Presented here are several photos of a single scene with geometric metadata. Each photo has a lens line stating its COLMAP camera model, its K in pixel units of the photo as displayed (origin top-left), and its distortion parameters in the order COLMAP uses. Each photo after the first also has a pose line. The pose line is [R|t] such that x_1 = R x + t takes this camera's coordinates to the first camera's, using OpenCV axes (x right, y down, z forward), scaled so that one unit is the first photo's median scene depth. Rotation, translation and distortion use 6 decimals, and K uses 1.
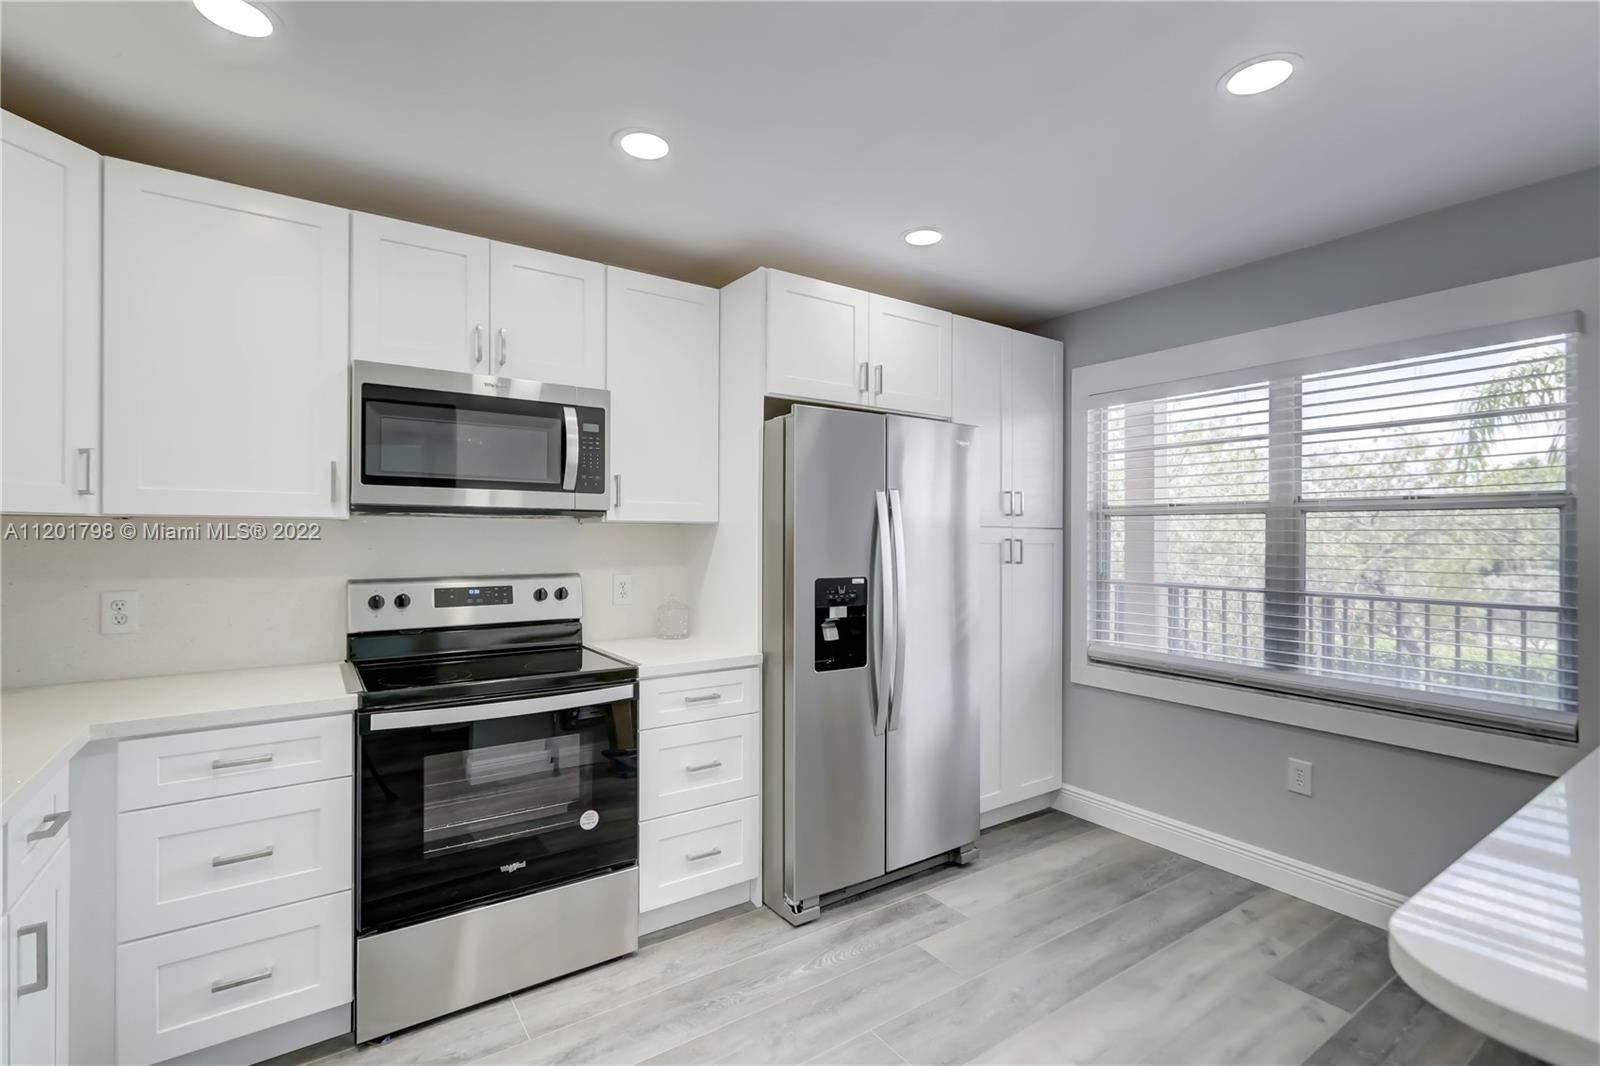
lens RADIAL K [[736.5, 0, 800.9], [0, 736.5, 538.1], [0, 0, 1]] dist [0.002608, 0.001126]
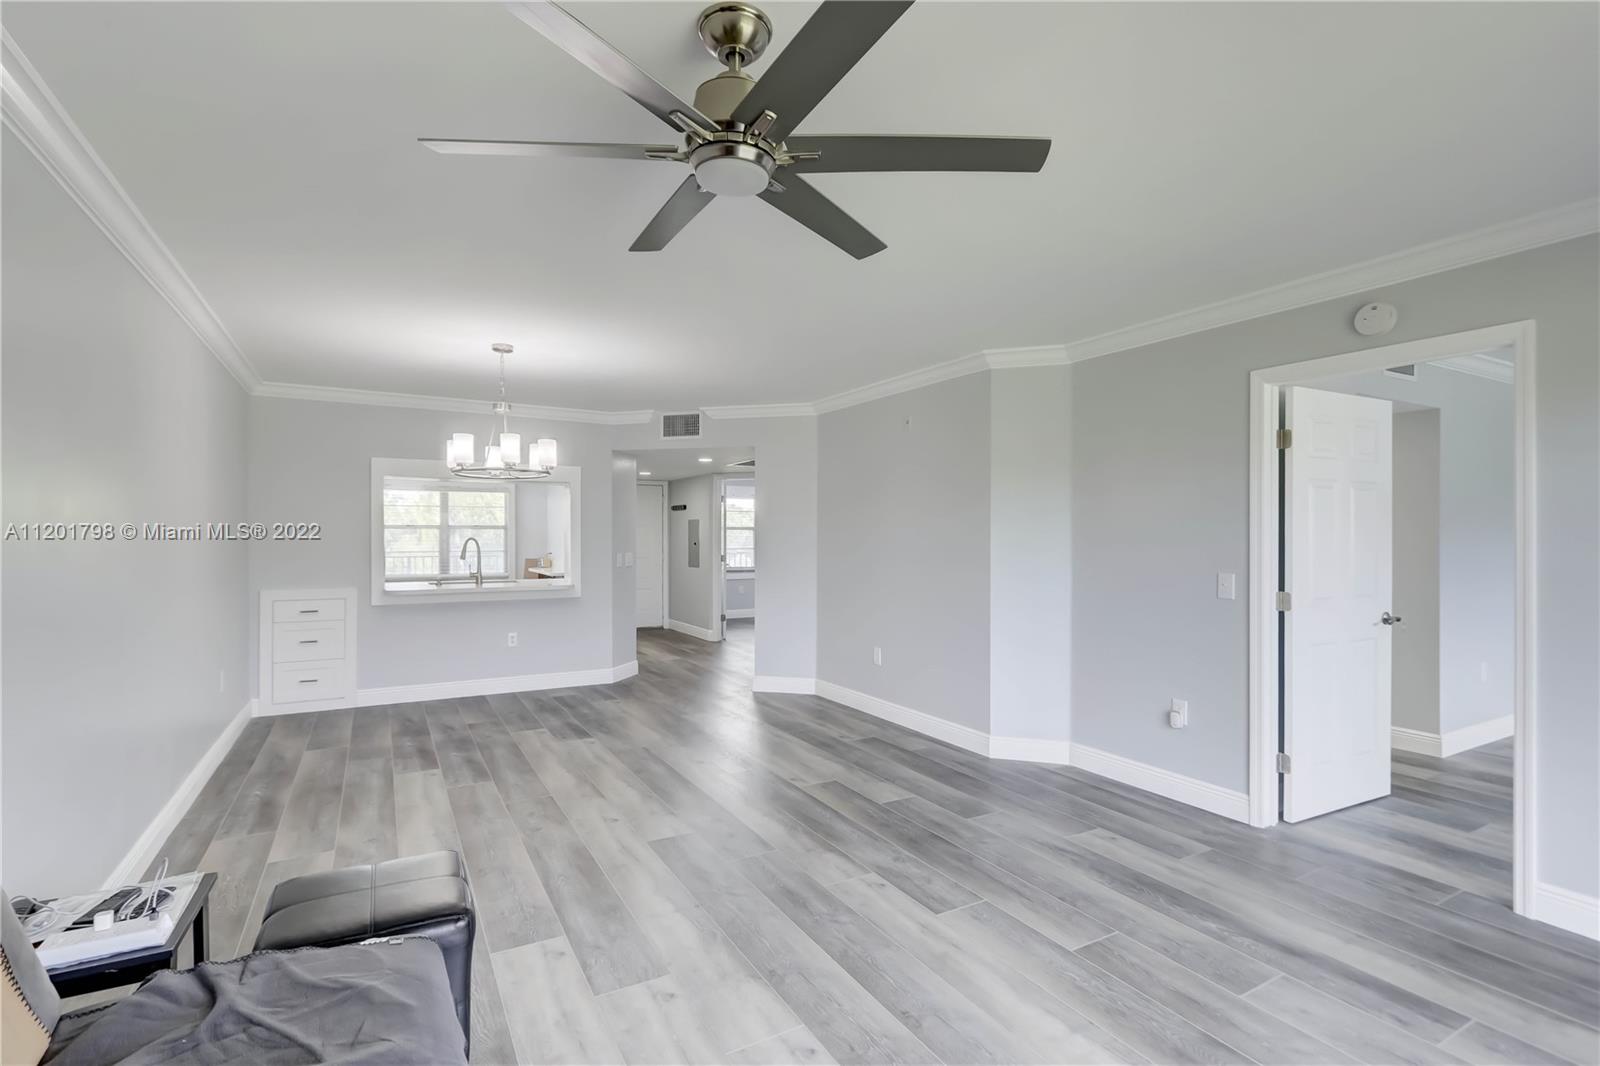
lens RADIAL K [[736.5, 0, 792.4], [0, 736.5, 538.9], [0, 0, 1]] dist [0.002608, 0.001126]
pose [[0.087508, -0.011333, 0.996099, -3.040506], [0.010074, 0.999894, 0.010491, -0.005986], [-0.996113, 0.009117, 0.087613, -1.103143]]
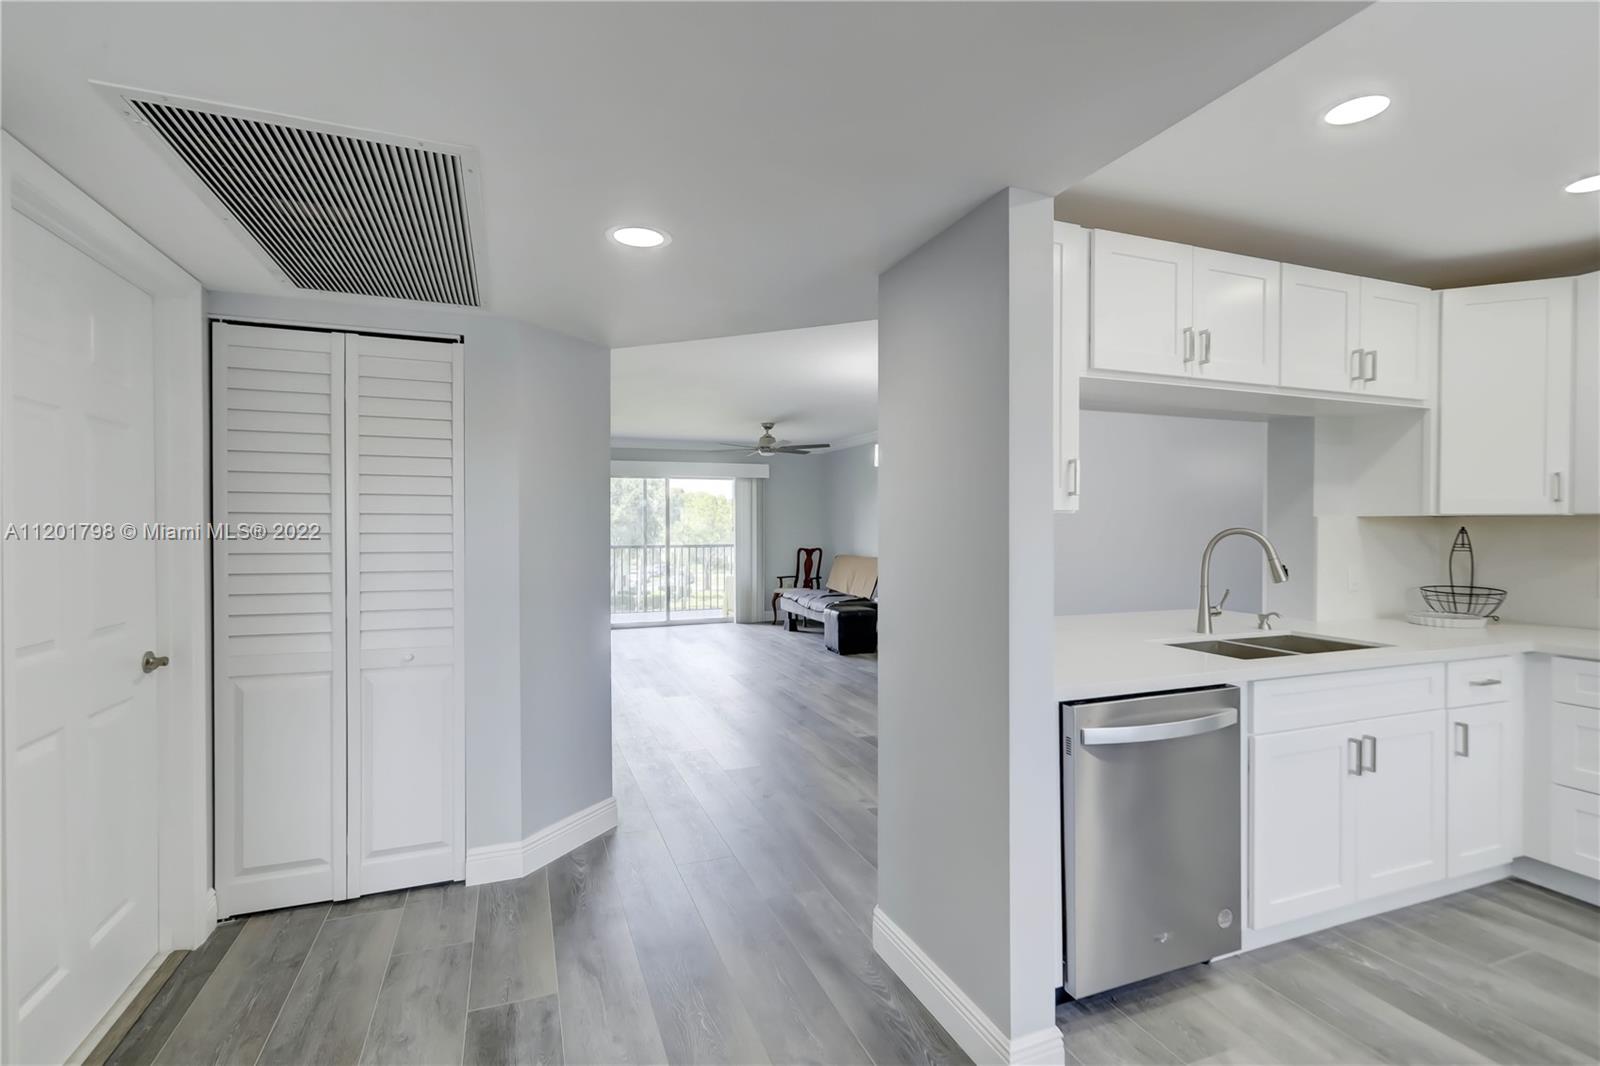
lens RADIAL K [[736.5, 0, 782.9], [0, 736.5, 532.8], [0, 0, 1]] dist [0.002608, 0.001126]
pose [[-0.243752, 0.006032, -0.969819, 0.679005], [-0.006112, 0.999951, 0.007756, 0.003739], [0.969818, 0.007818, -0.243703, -0.150092]]
